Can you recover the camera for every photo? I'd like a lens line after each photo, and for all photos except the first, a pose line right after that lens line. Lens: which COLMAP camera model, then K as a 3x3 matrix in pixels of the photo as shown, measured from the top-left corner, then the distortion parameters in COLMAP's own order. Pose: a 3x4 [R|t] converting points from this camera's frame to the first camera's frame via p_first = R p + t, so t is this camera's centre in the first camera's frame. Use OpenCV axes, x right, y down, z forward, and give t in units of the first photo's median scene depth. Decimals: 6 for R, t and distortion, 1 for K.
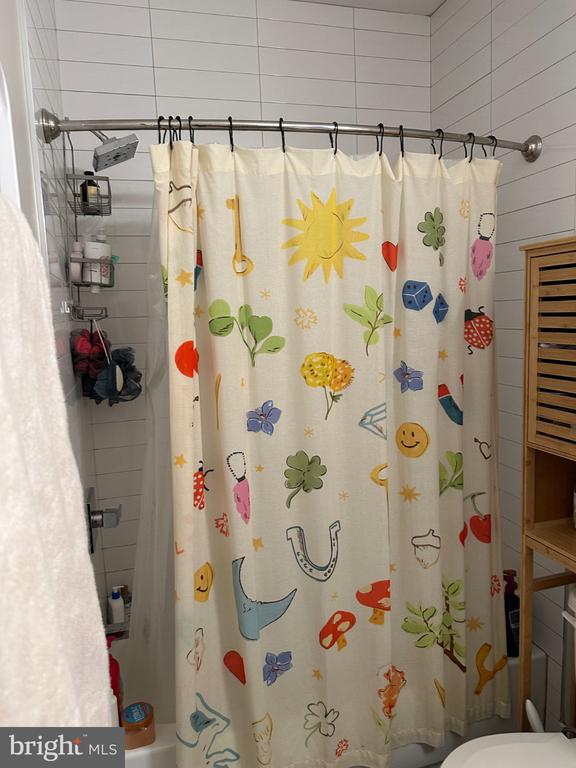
lens RADIAL K [[548.5, 0, 287.6], [0, 548.5, 387.3], [0, 0, 1]] dist [0.060410, -0.080020]
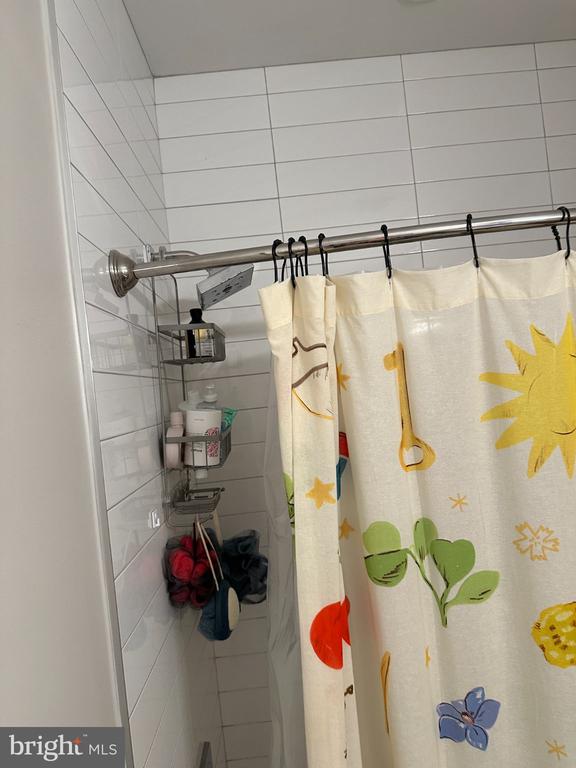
lens RADIAL K [[548.5, 0, 294.1], [0, 548.5, 382.5], [0, 0, 1]] dist [0.060410, -0.080020]
pose [[0.967714, -0.063853, -0.243827, -0.059339], [0.032894, 0.991099, -0.128995, -0.227748], [0.249894, 0.116810, 0.961202, 0.385174]]
